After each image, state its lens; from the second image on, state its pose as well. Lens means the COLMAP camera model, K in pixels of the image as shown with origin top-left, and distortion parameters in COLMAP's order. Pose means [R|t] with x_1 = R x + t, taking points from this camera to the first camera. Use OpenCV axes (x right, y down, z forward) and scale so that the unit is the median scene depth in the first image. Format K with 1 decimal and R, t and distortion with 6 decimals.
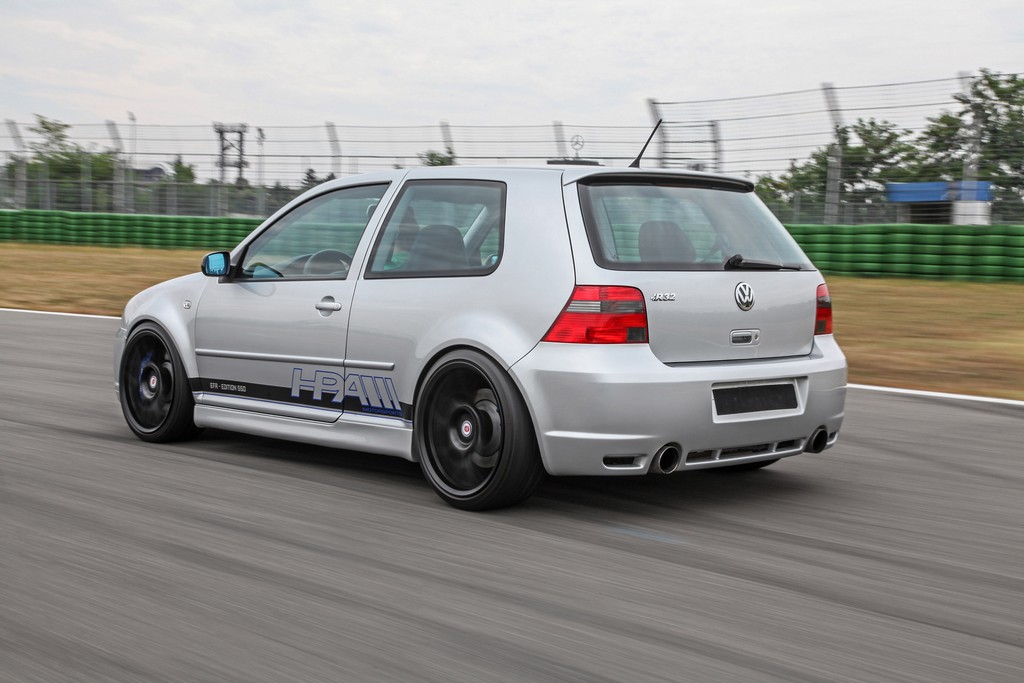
lens RADIAL K [[1466.5, 0, 512.0], [0, 1466.5, 341.5], [0, 0, 1]] dist [-0.001515, -0.002133]
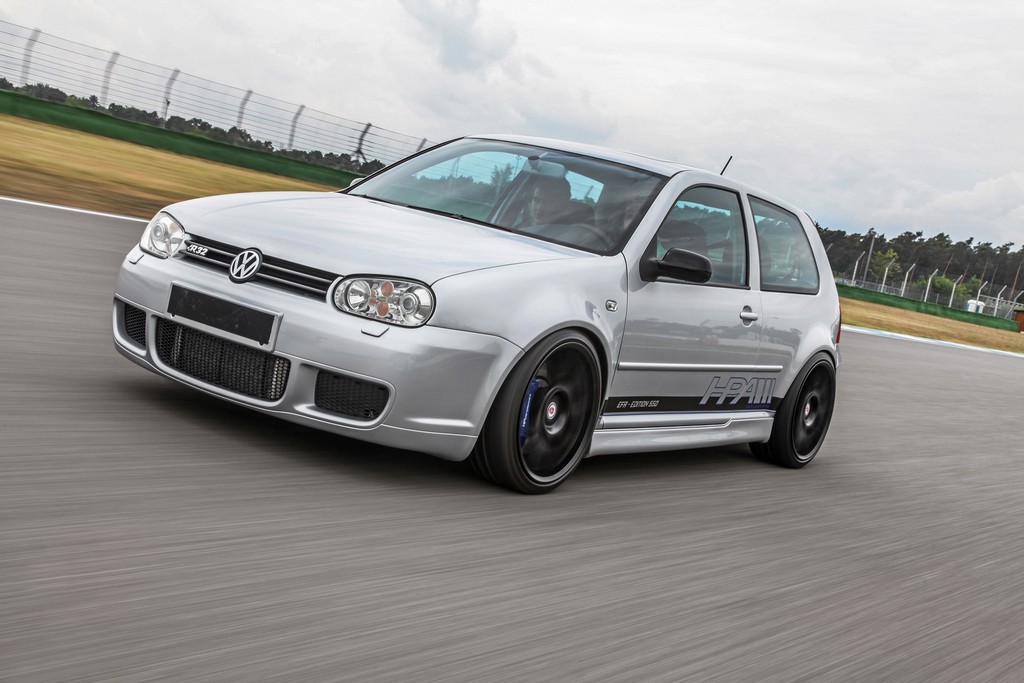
lens RADIAL K [[1355.7, 0, 536.2], [0, 1355.7, 343.4], [0, 0, 1]] dist [0.003218, -0.010783]
pose [[-0.243582, -0.154771, 0.957452, -1.015531], [-0.161080, 0.979931, 0.117425, -0.094050], [-0.956410, -0.125624, -0.263625, 1.394175]]
